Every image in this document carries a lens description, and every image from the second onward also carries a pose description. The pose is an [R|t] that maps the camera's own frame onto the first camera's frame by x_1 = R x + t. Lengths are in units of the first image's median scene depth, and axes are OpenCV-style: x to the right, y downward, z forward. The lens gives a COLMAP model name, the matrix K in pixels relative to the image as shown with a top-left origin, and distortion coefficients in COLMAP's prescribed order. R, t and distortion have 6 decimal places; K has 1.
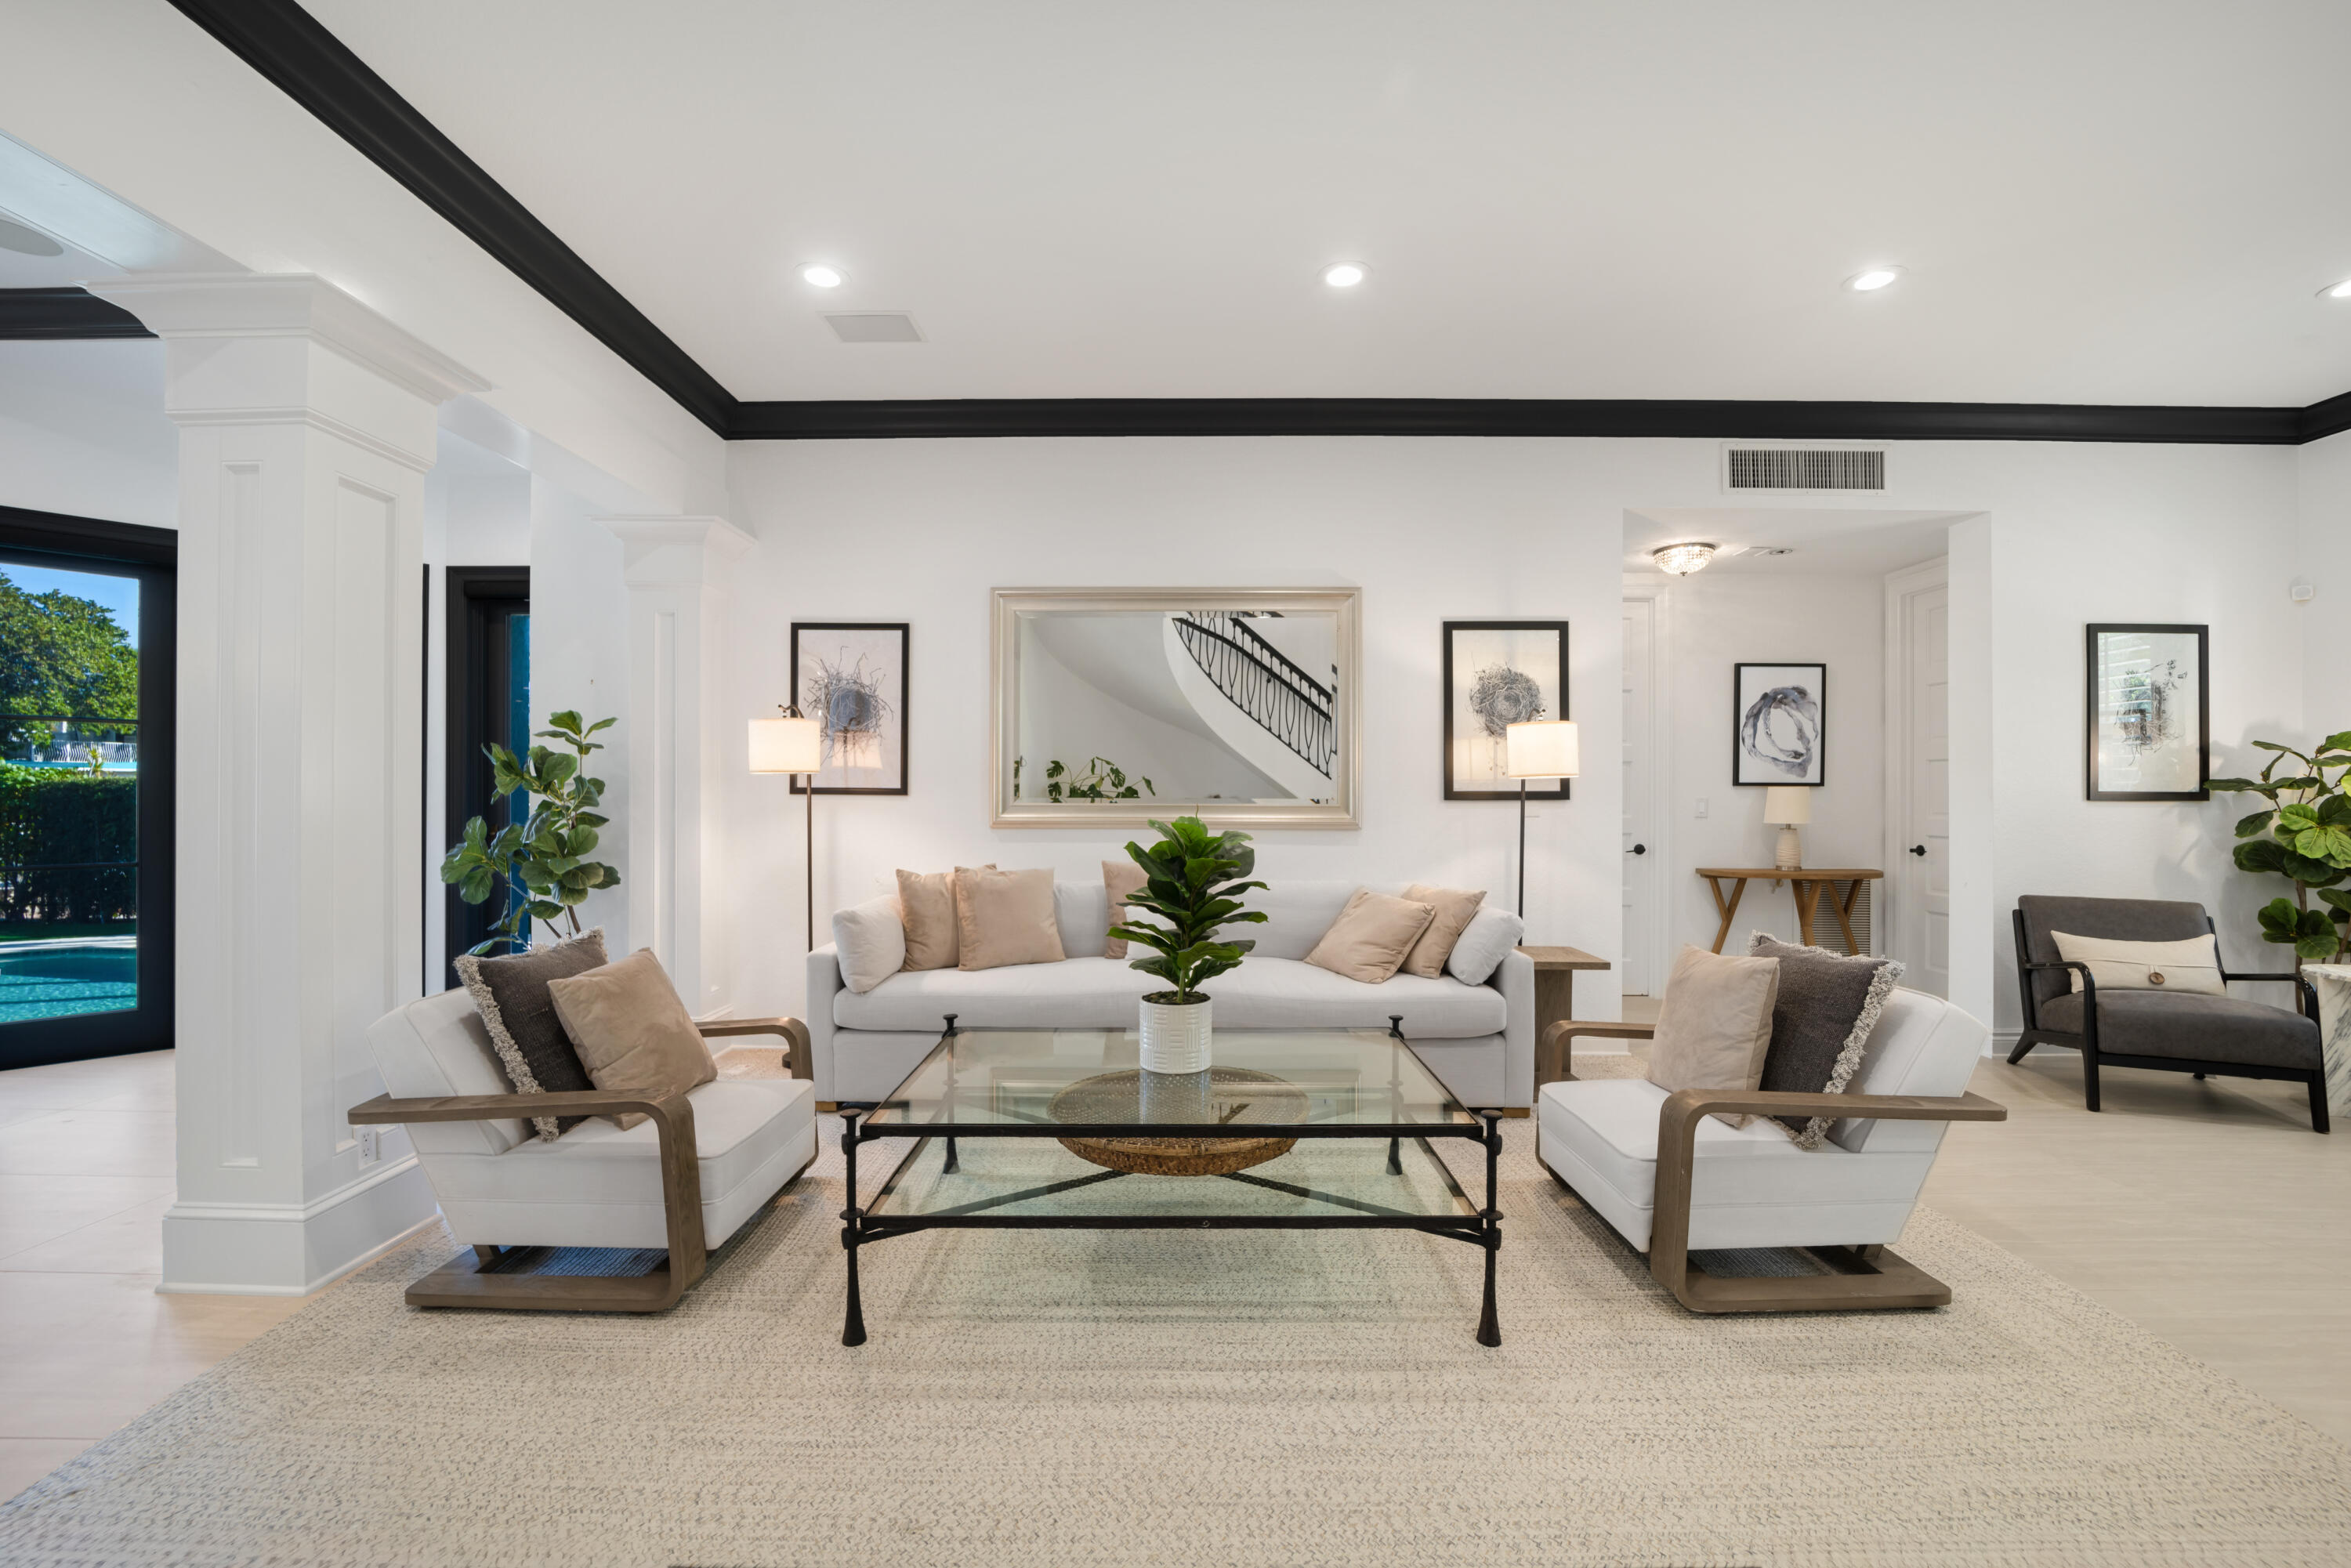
lens RADIAL K [[967.5, 0, 1180.2], [0, 967.5, 801.6], [0, 0, 1]] dist [-0.017252, -0.000161]
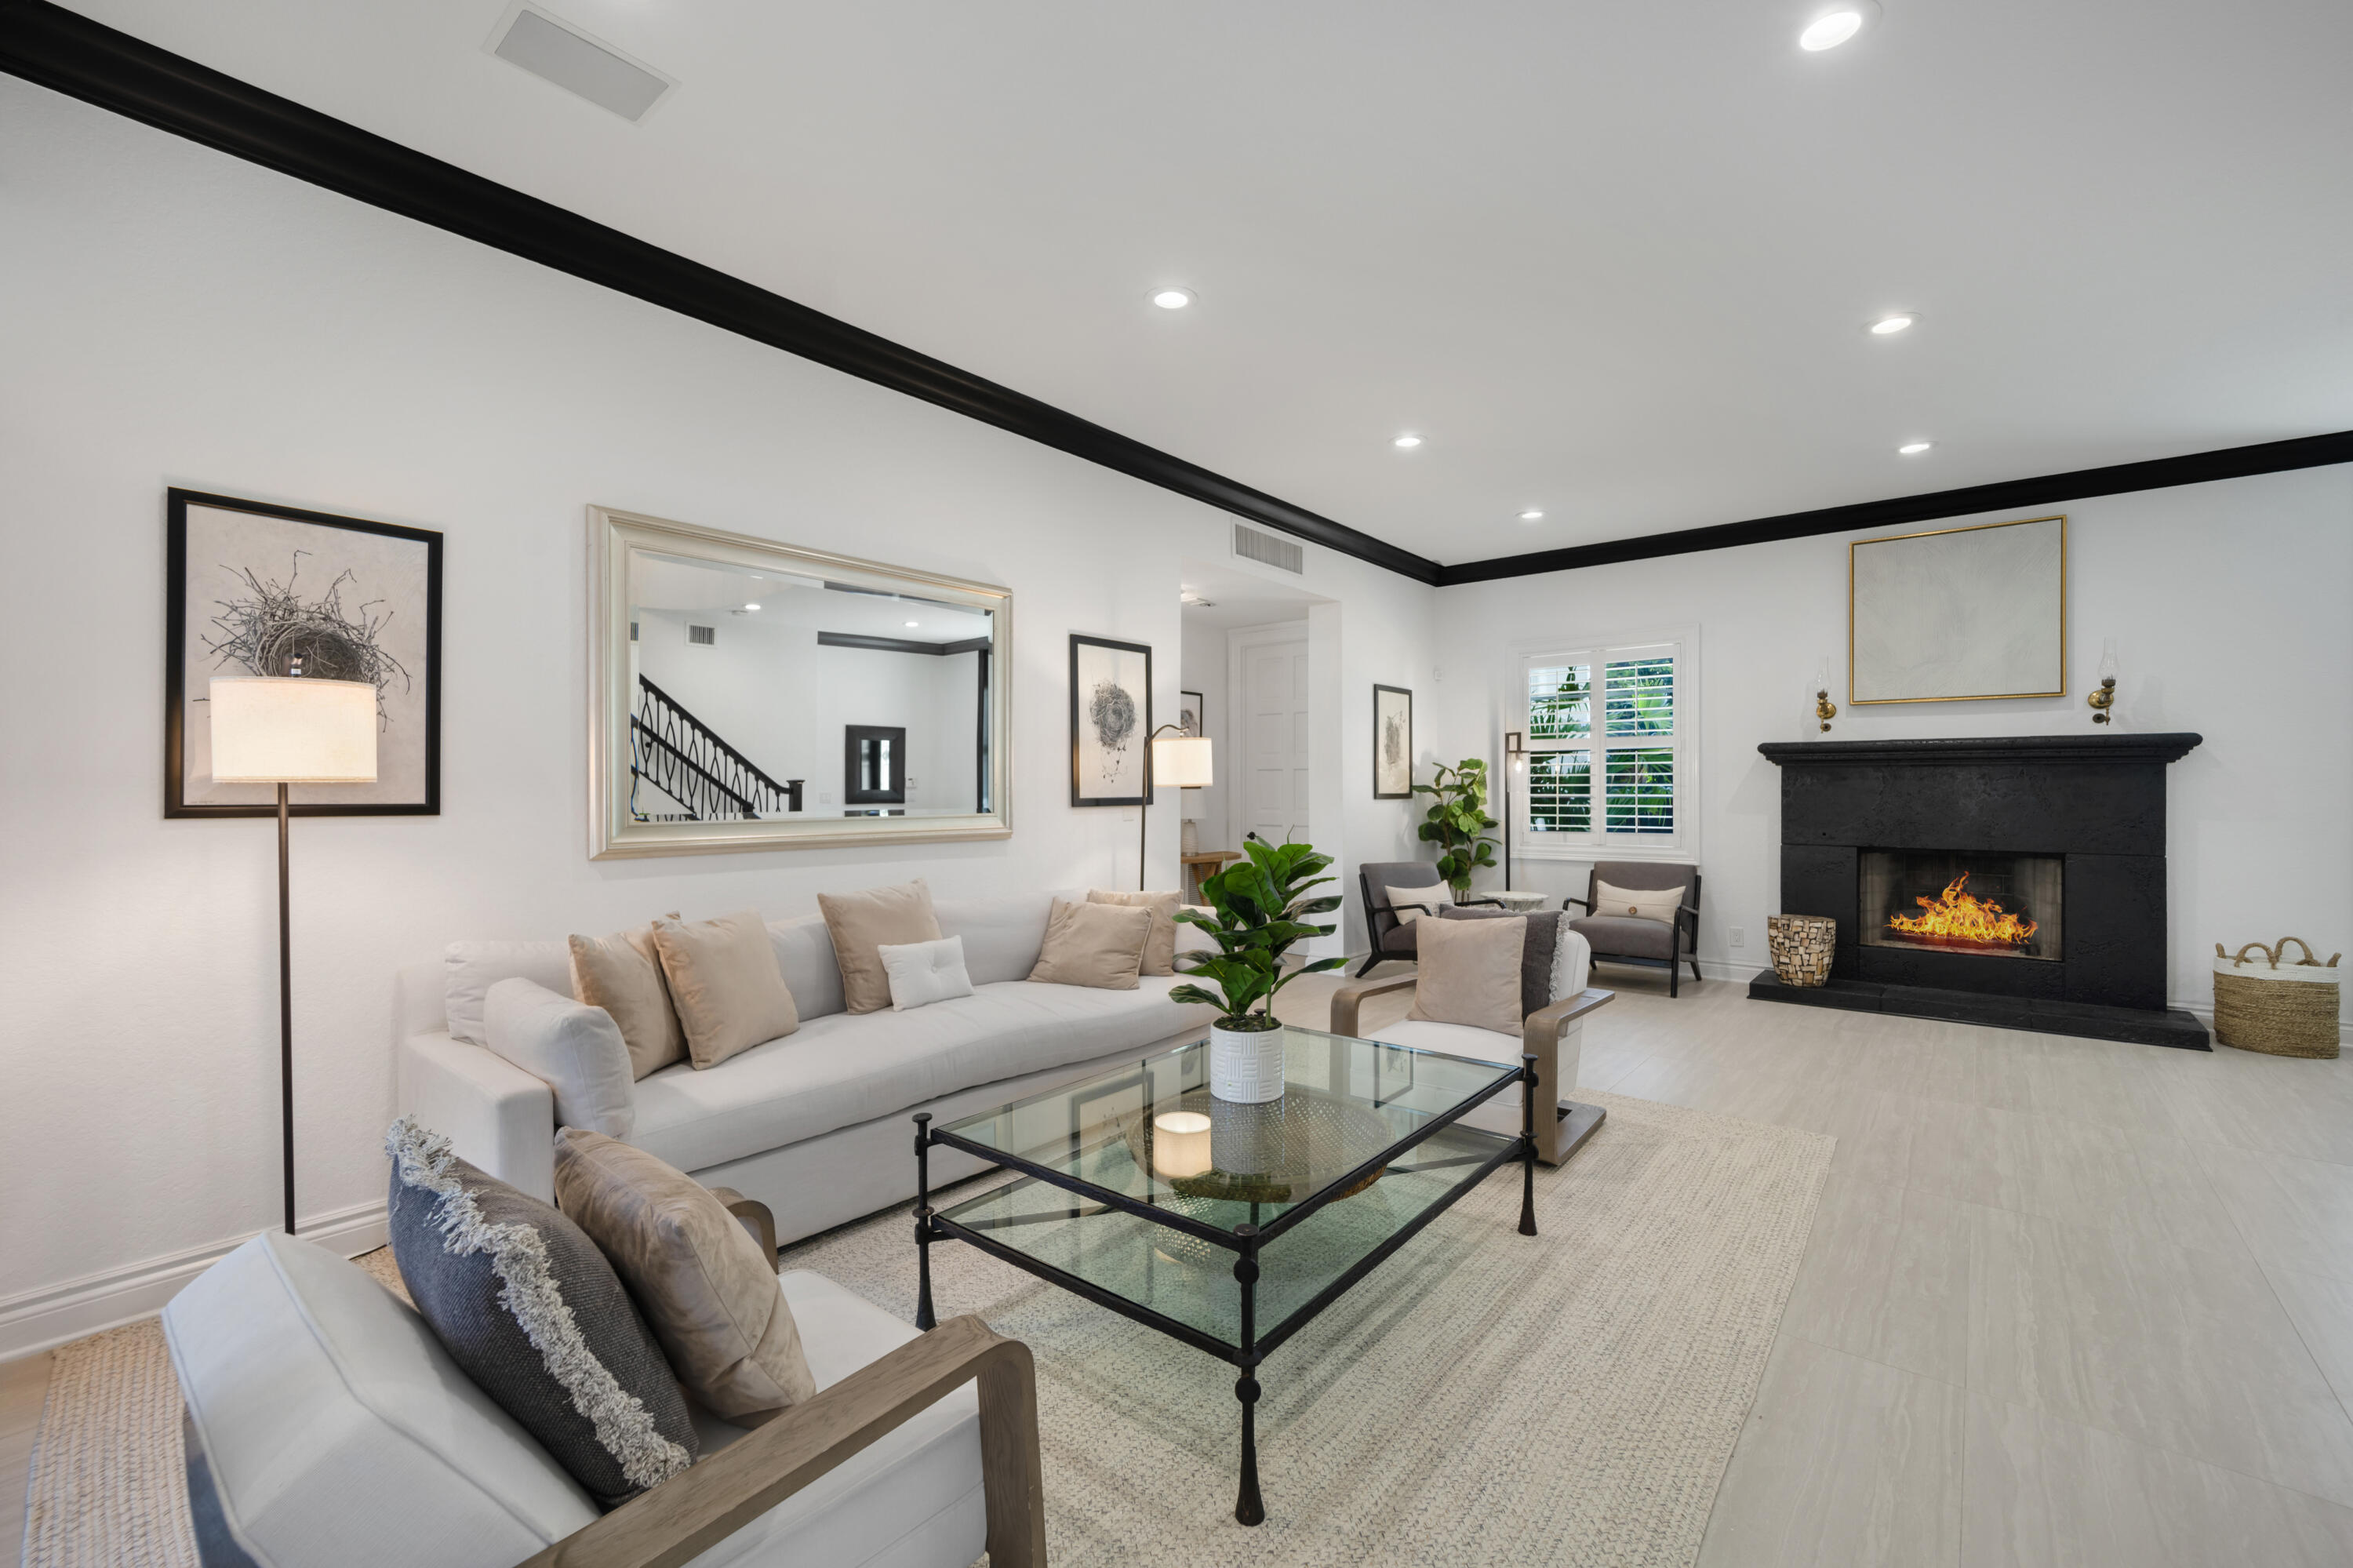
lens RADIAL K [[979.0, 0, 1184.4], [0, 979.0, 792.0], [0, 0, 1]] dist [-0.004432, 0.000037]
pose [[0.628381, -0.006703, 0.777877, -0.467974], [0.007742, 0.999967, 0.002363, -0.018988], [-0.777867, 0.004537, 0.628413, 0.248829]]
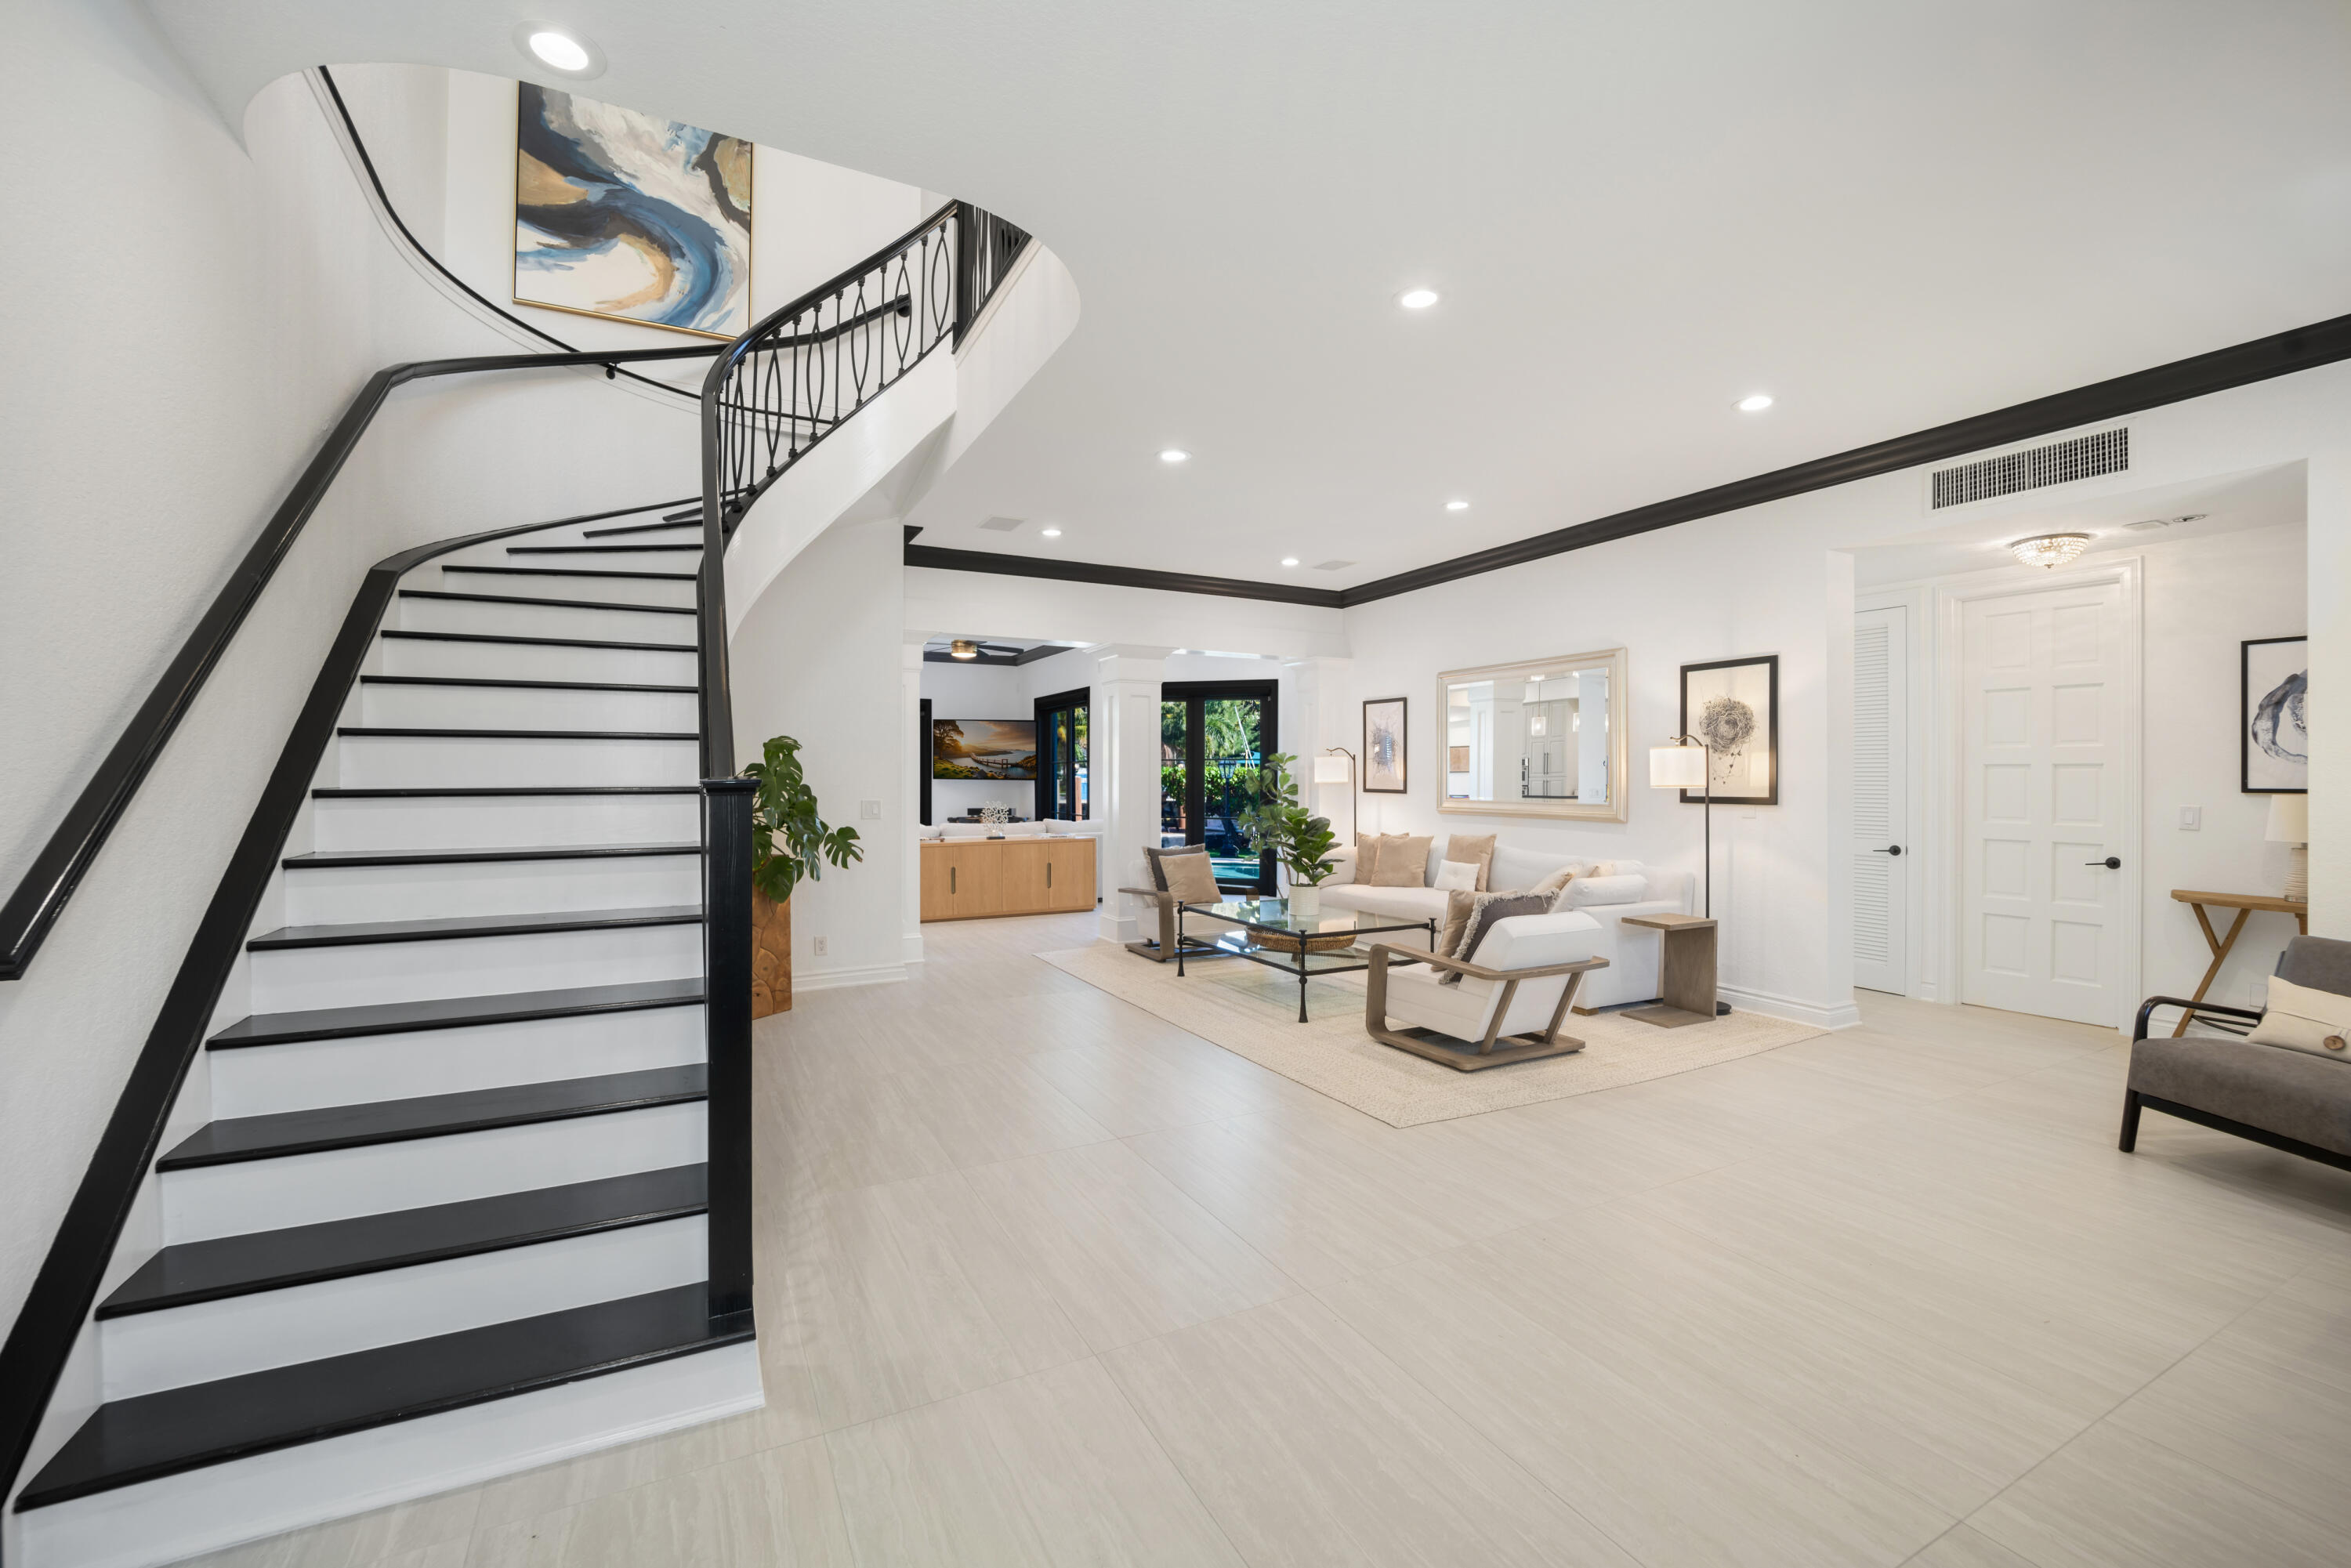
lens RADIAL K [[987.2, 0, 1180.1], [0, 987.2, 787.3], [0, 0, 1]] dist [-0.015262, -0.000192]
pose [[0.470455, 0.007896, -0.882389, 1.129835], [-0.006332, 0.999964, 0.005572, -0.025686], [0.882401, 0.002966, 0.470488, -0.222534]]
